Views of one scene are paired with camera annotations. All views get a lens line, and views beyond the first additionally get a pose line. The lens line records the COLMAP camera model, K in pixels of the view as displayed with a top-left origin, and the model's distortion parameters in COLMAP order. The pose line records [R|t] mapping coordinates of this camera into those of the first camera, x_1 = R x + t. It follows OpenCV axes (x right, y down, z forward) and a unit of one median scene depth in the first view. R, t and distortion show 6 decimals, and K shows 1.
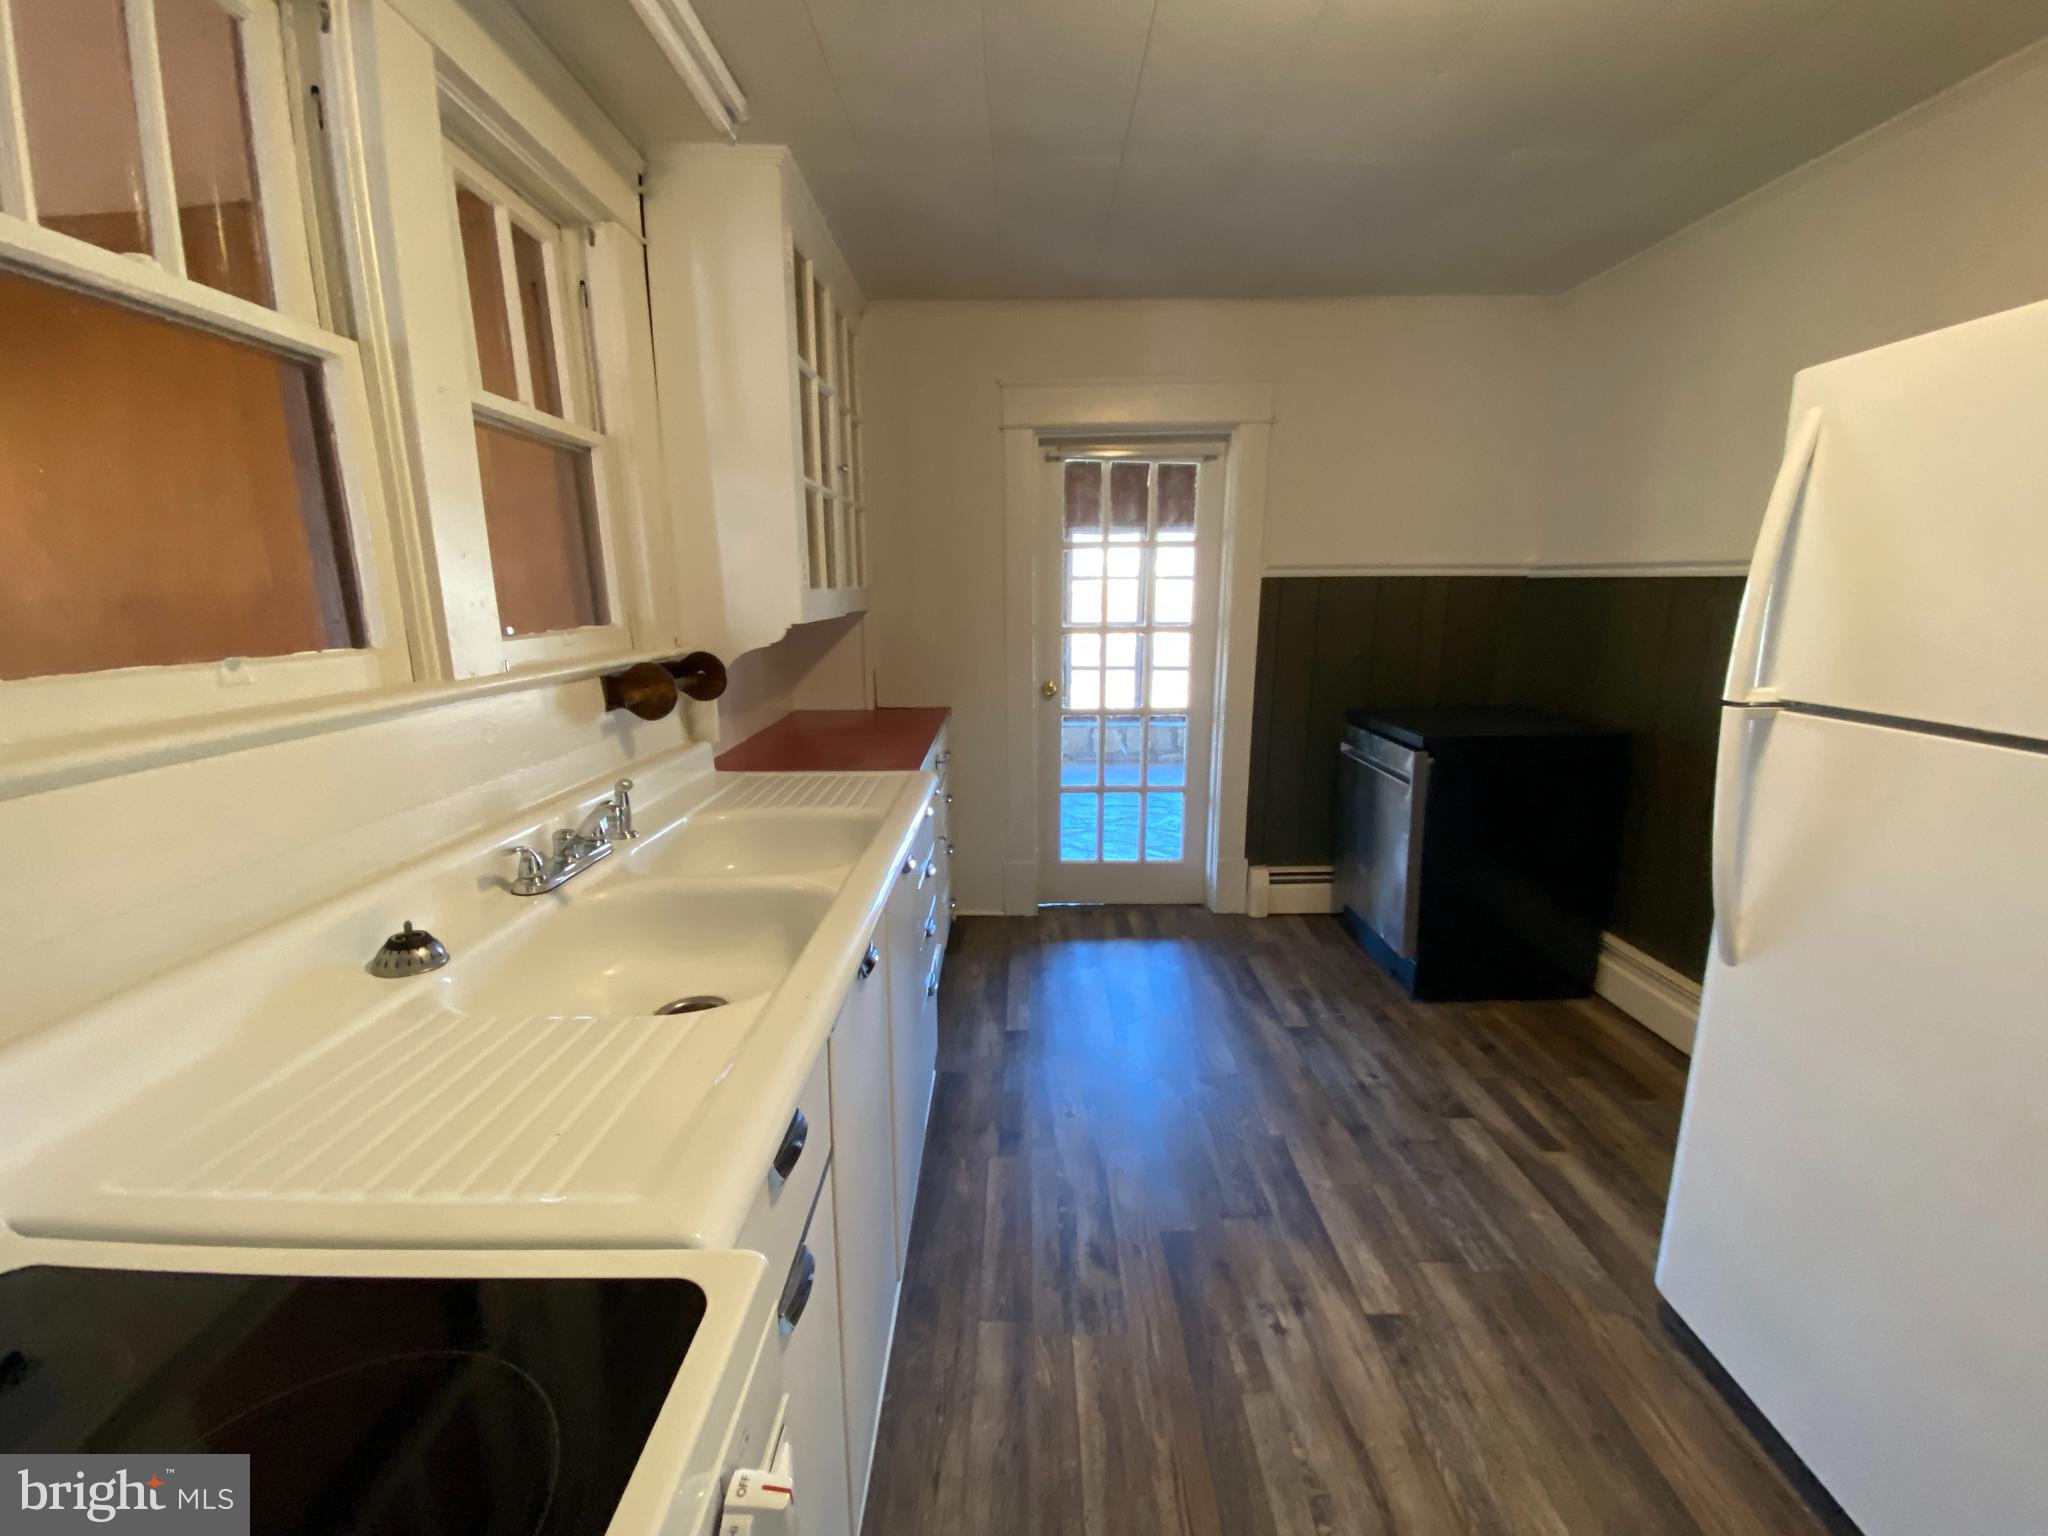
lens RADIAL K [[830.2, 0, 1025.2], [0, 830.2, 770.8], [0, 0, 1]] dist [0.012393, -0.018028]
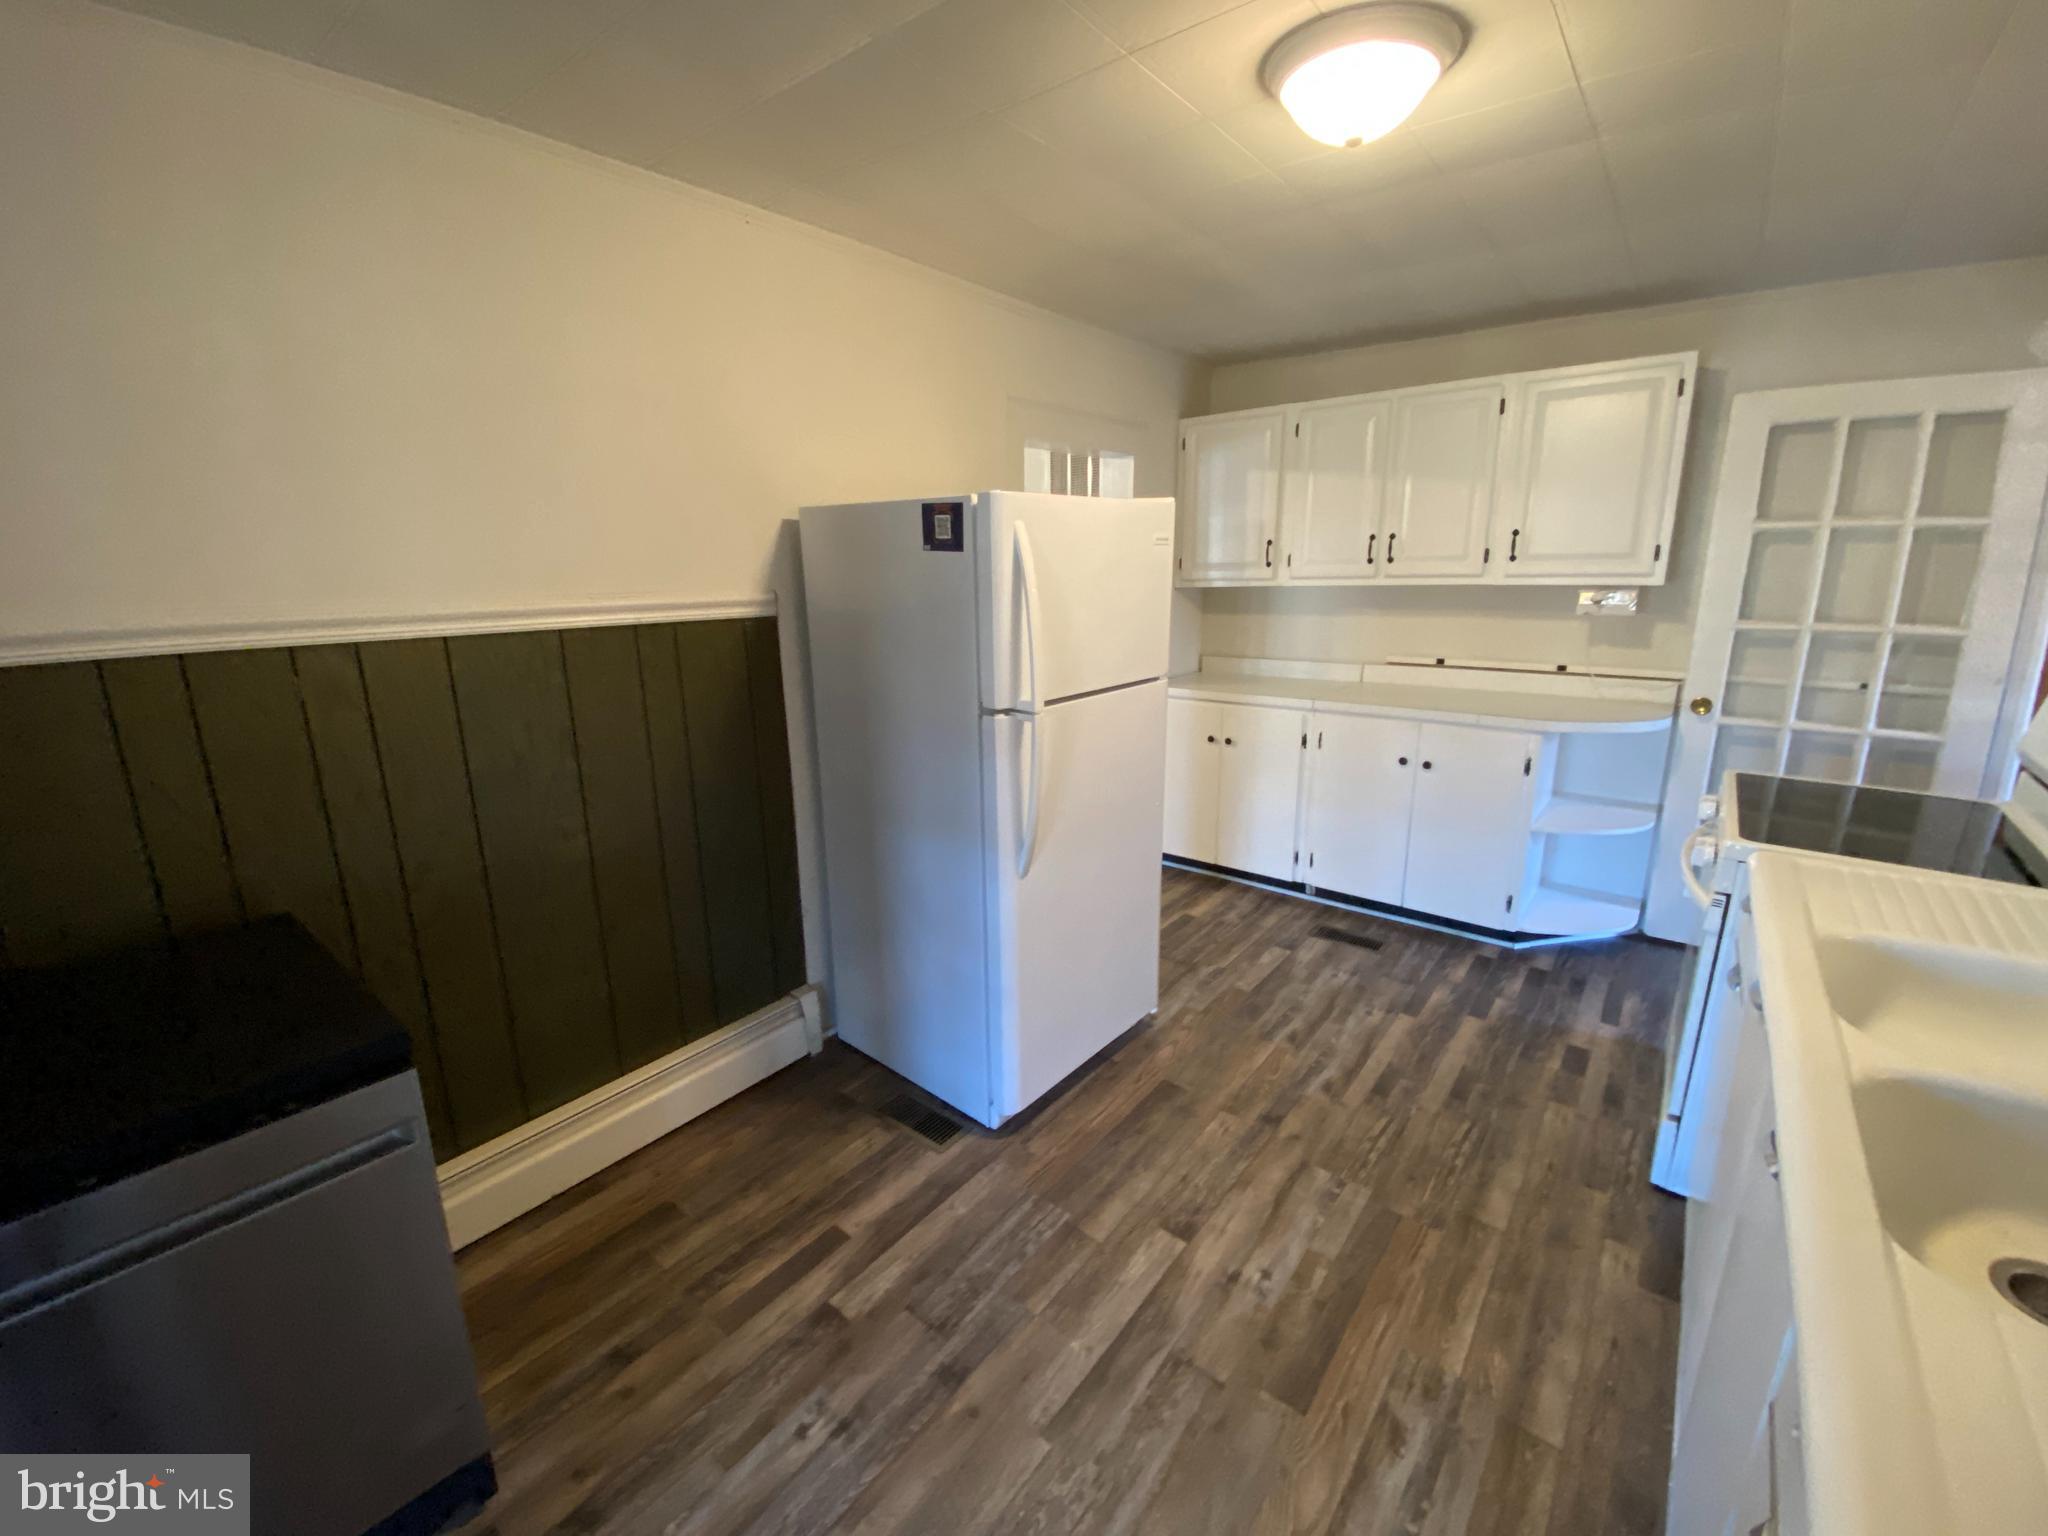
lens RADIAL K [[830.2, 0, 1025.2], [0, 830.2, 770.8], [0, 0, 1]] dist [0.012393, -0.018028]
pose [[-0.779079, -0.134549, 0.612317, -0.045846], [0.151481, 0.907358, 0.392117, -0.430702], [-0.608349, 0.398244, -0.686522, 1.559708]]
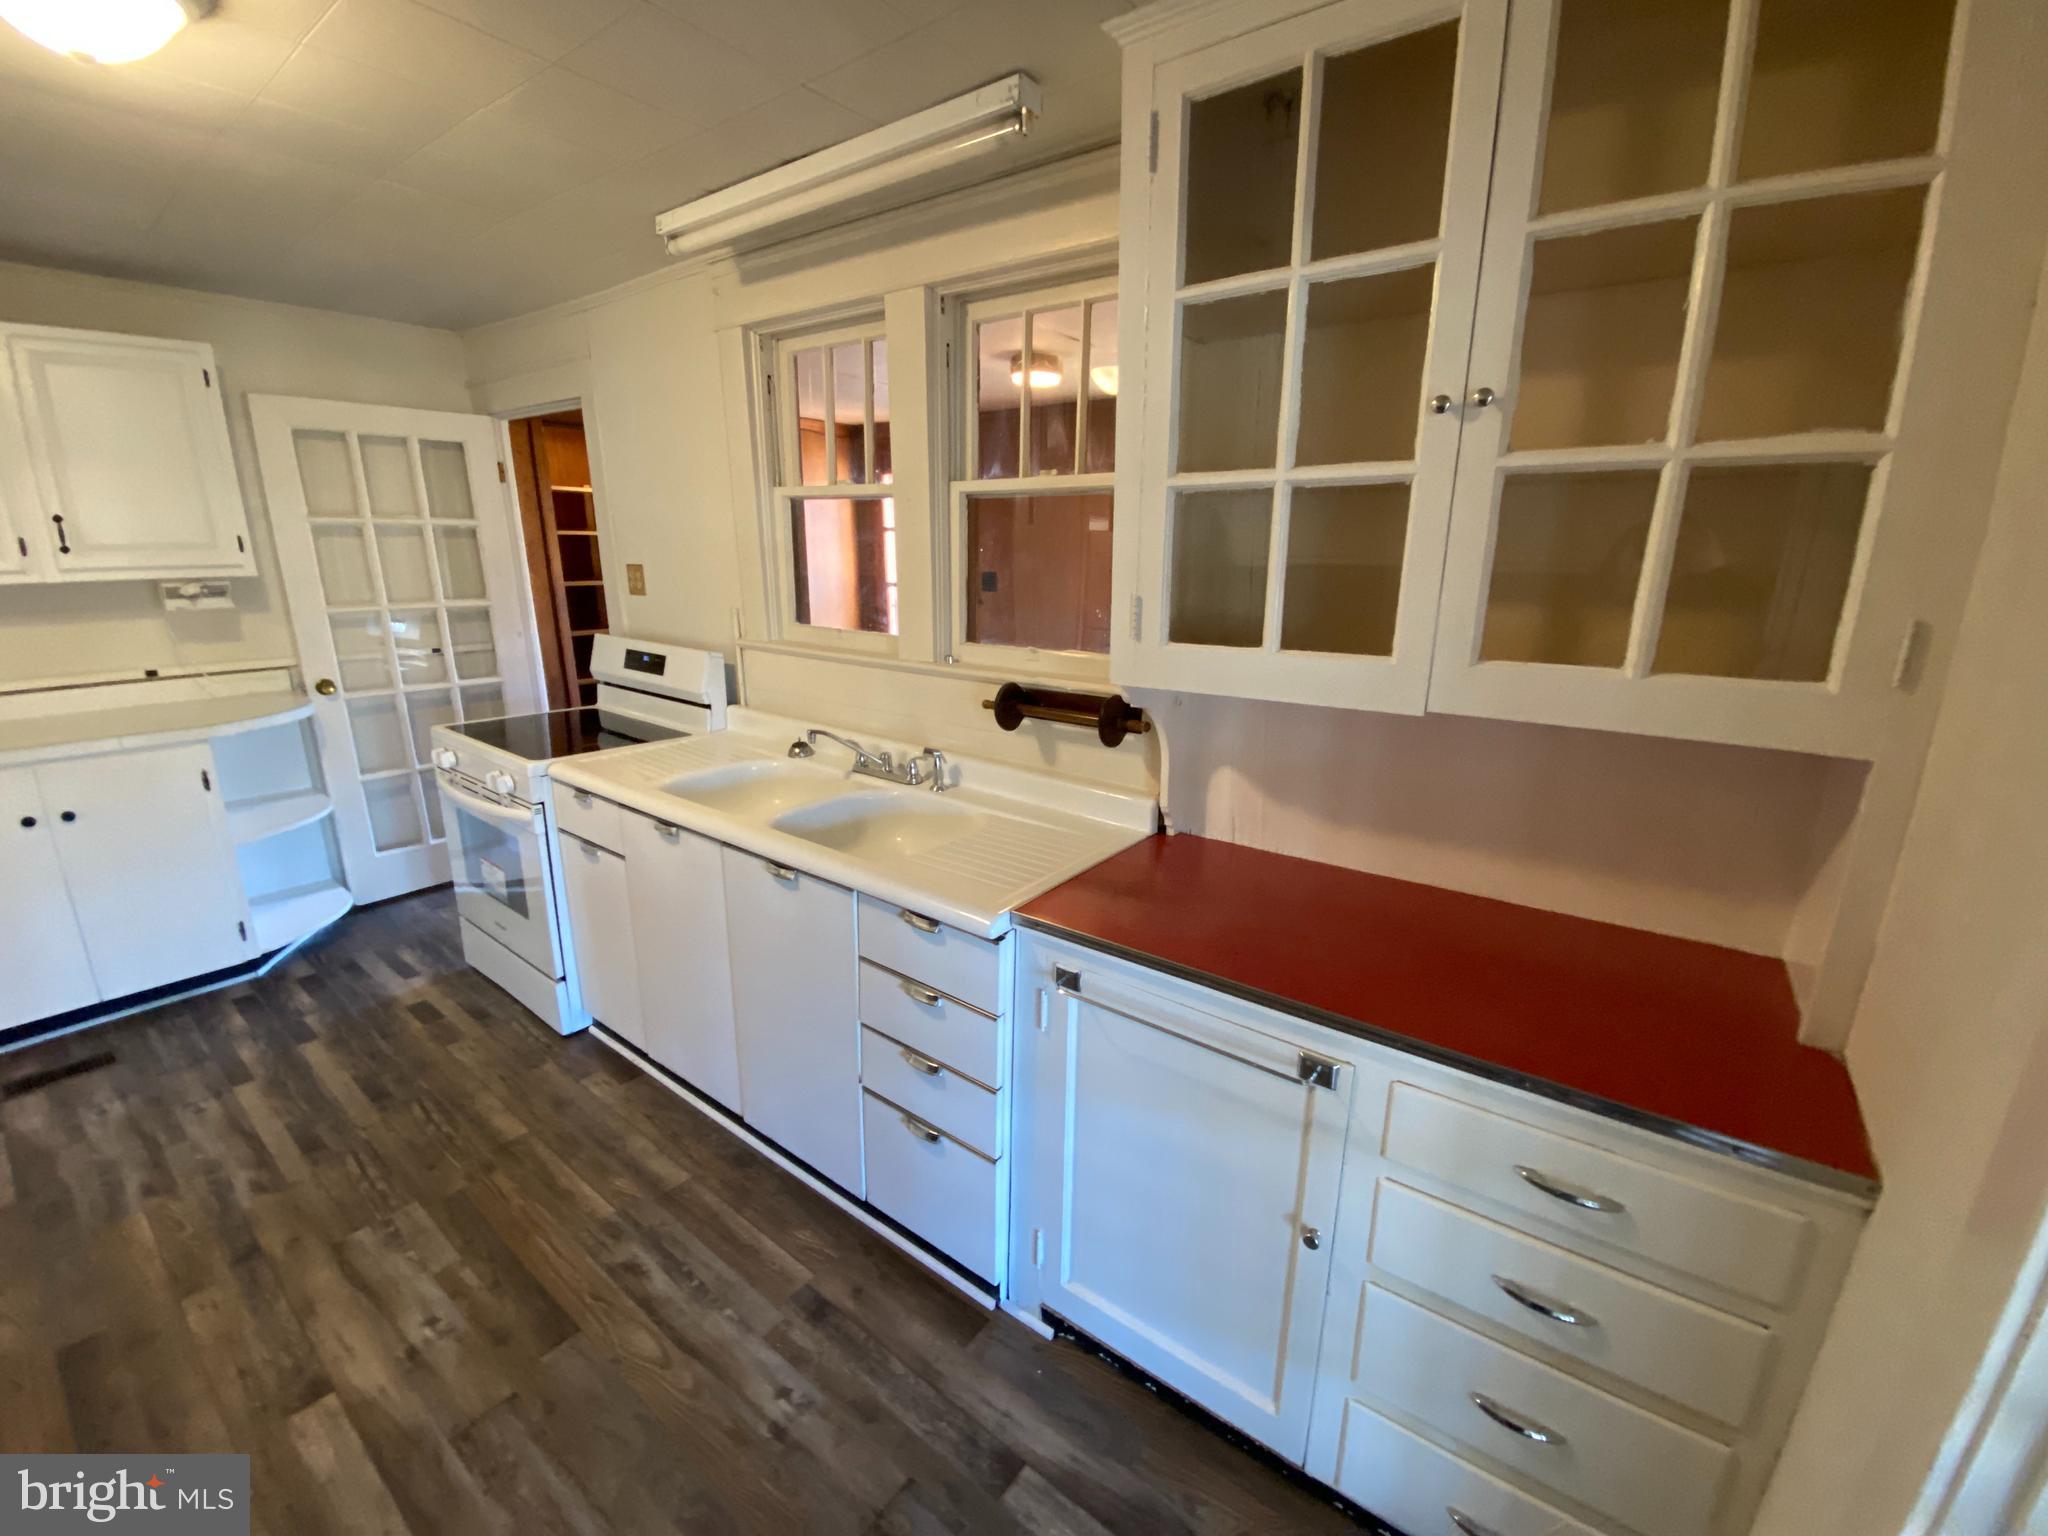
lens RADIAL K [[832.4, 0, 1023.5], [0, 832.4, 771.6], [0, 0, 1]] dist [0.021255, -0.022187]
pose [[-0.607294, 0.203779, -0.767899, 0.474279], [-0.176415, 0.907827, 0.380430, -0.479078], [0.774643, 0.366502, -0.515369, 1.714380]]
